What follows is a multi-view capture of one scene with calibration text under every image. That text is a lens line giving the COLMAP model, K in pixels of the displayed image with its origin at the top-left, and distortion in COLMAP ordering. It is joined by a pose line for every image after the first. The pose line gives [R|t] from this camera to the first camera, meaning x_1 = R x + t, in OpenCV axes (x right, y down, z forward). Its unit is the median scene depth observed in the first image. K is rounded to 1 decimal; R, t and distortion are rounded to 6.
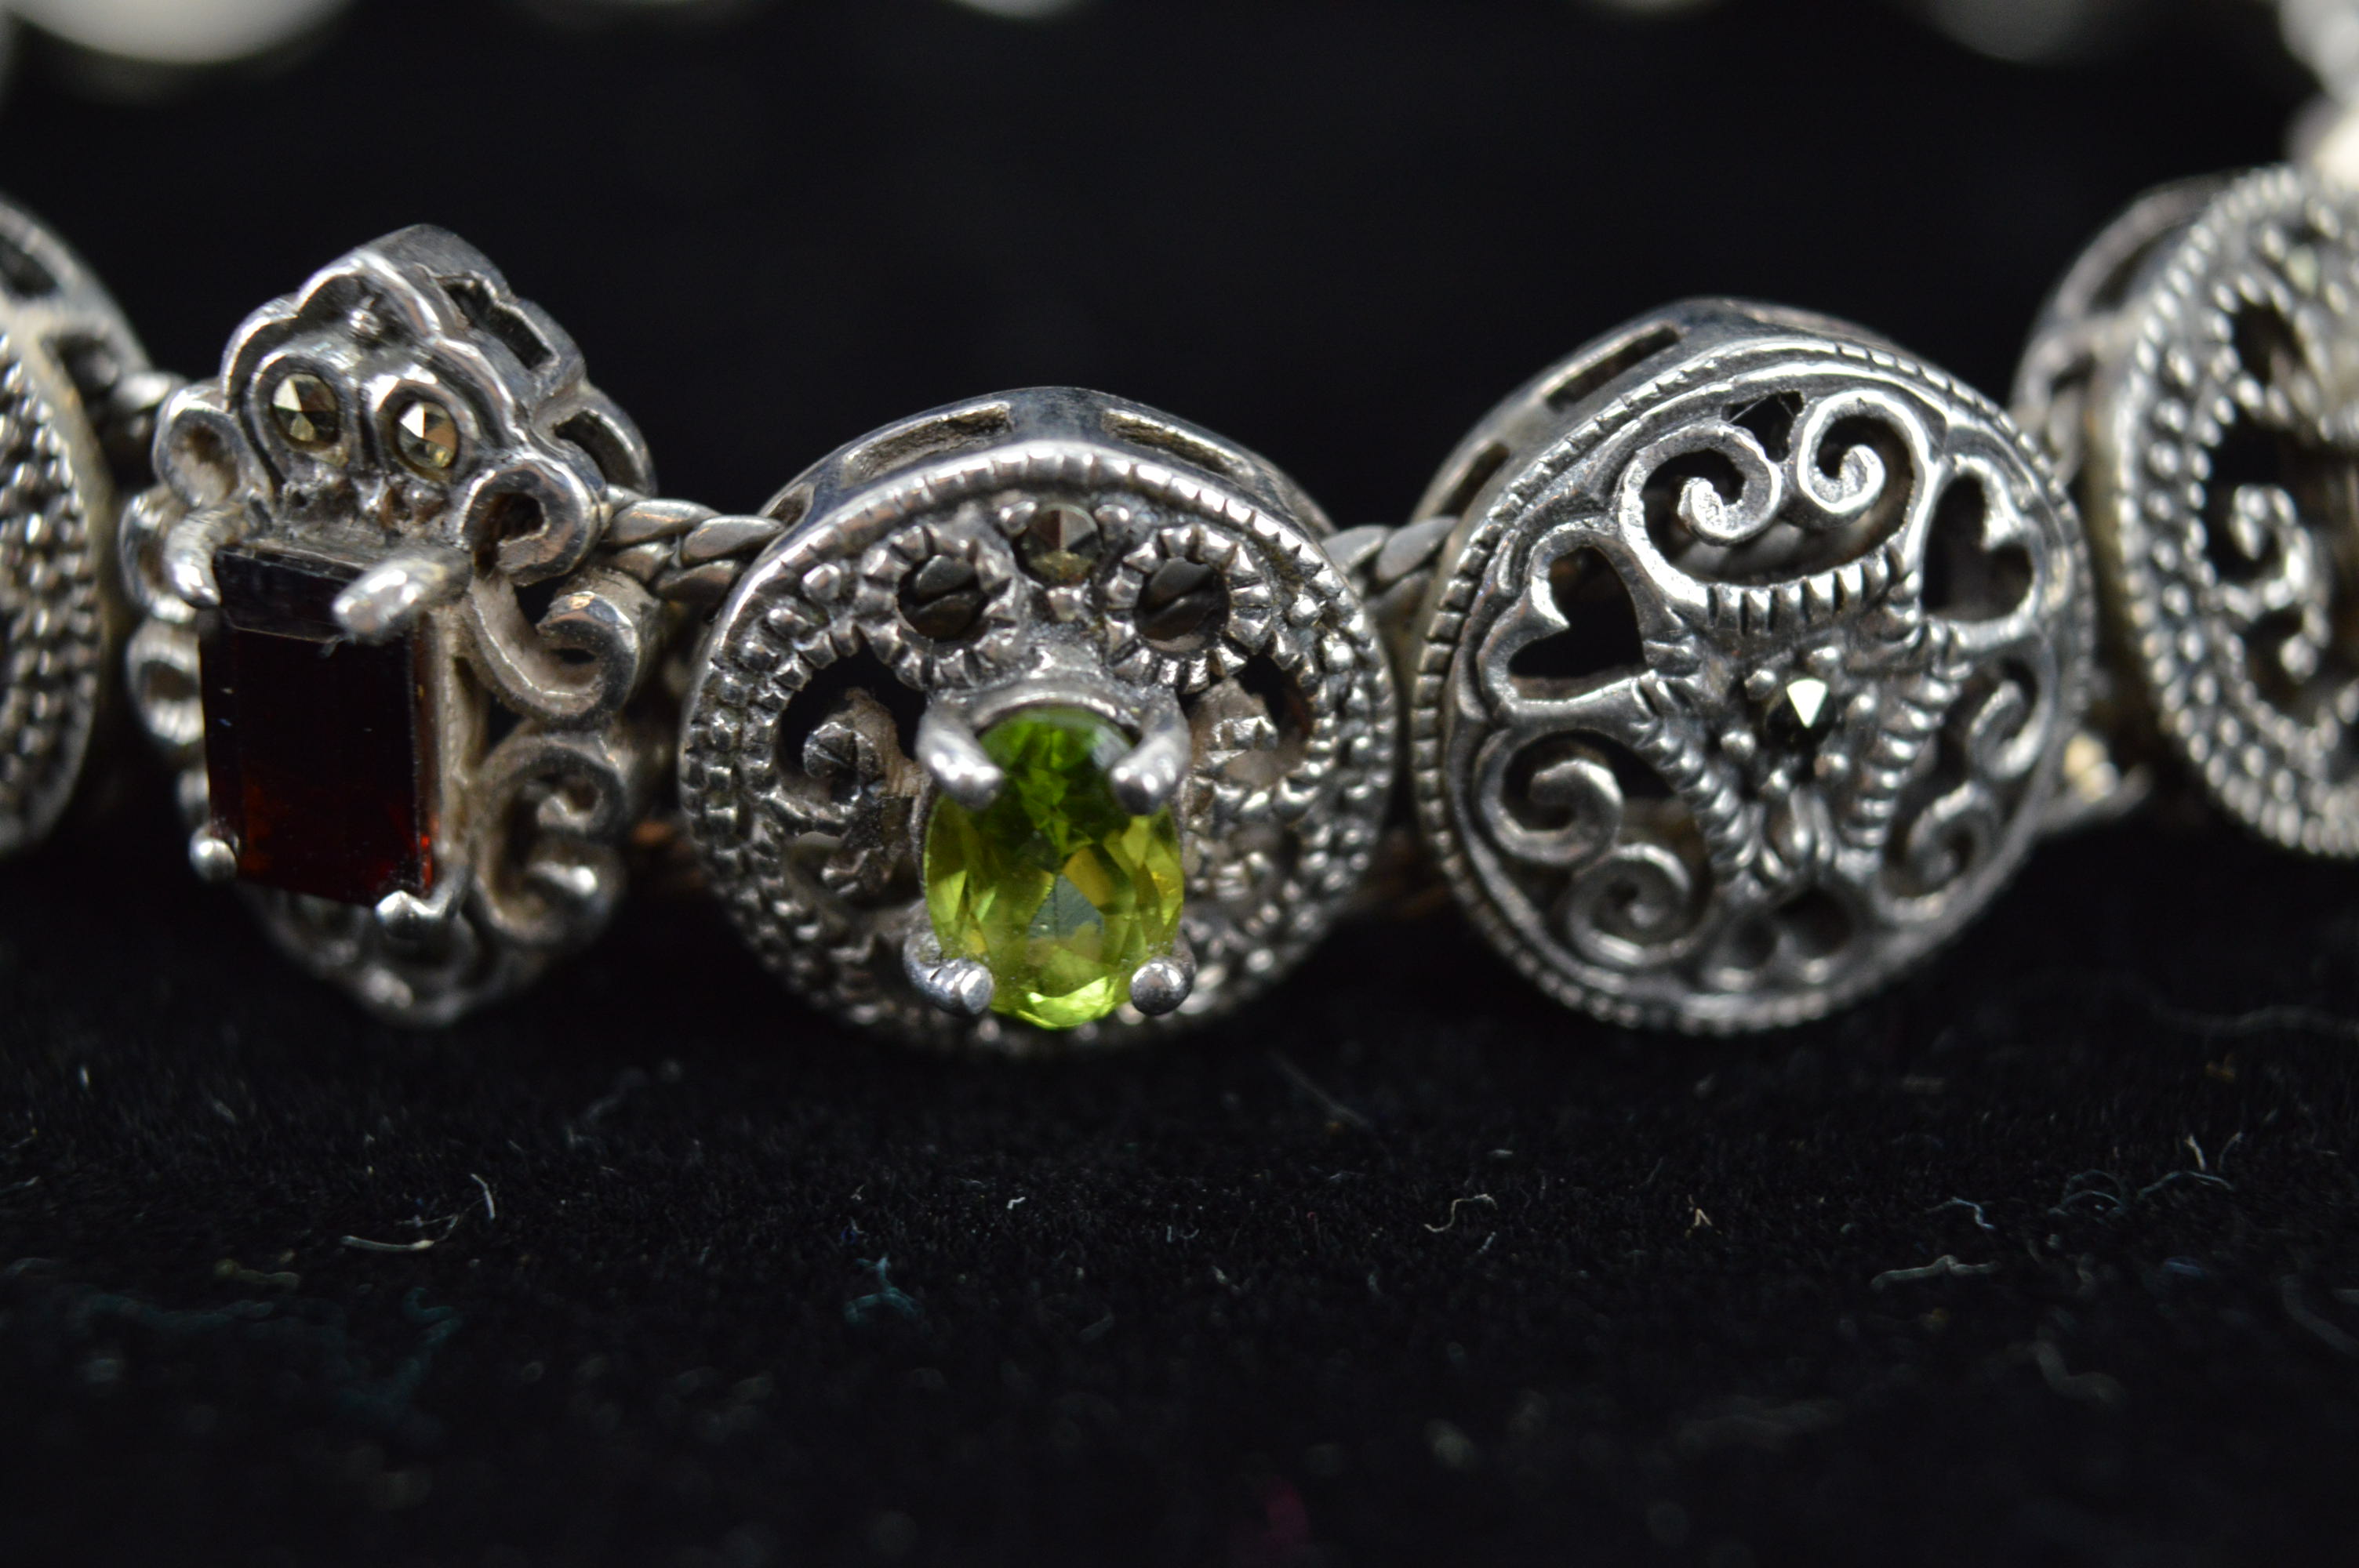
lens RADIAL K [[5202.6, 0, 1171.5], [0, 5202.6, 791.0], [0, 0, 1]] dist [-0.129540, 0.000000]
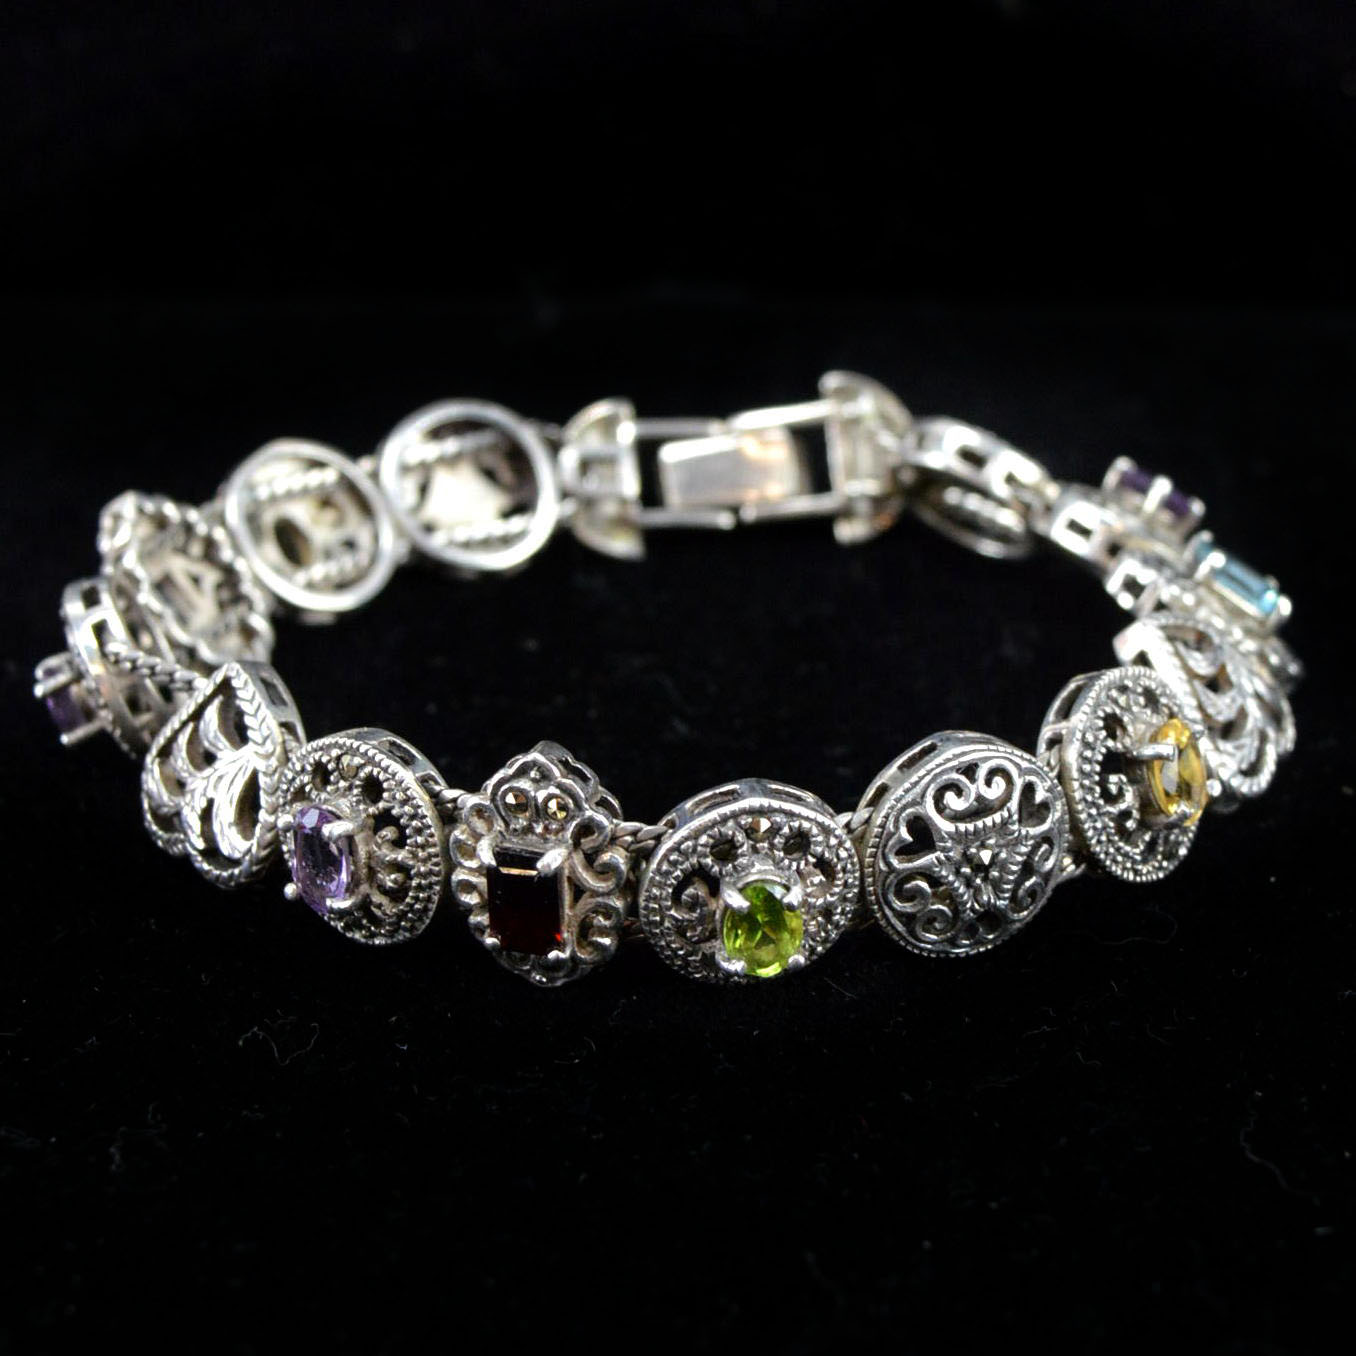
lens RADIAL K [[2462.6, 0, 681.2], [0, 2462.6, 673.5], [0, 0, 1]] dist [-0.274116, 0.000000]
pose [[0.995483, -0.069247, 0.064944, -0.156860], [0.071532, 0.996874, -0.033555, -0.093343], [-0.062417, 0.038049, 0.997325, -0.507596]]
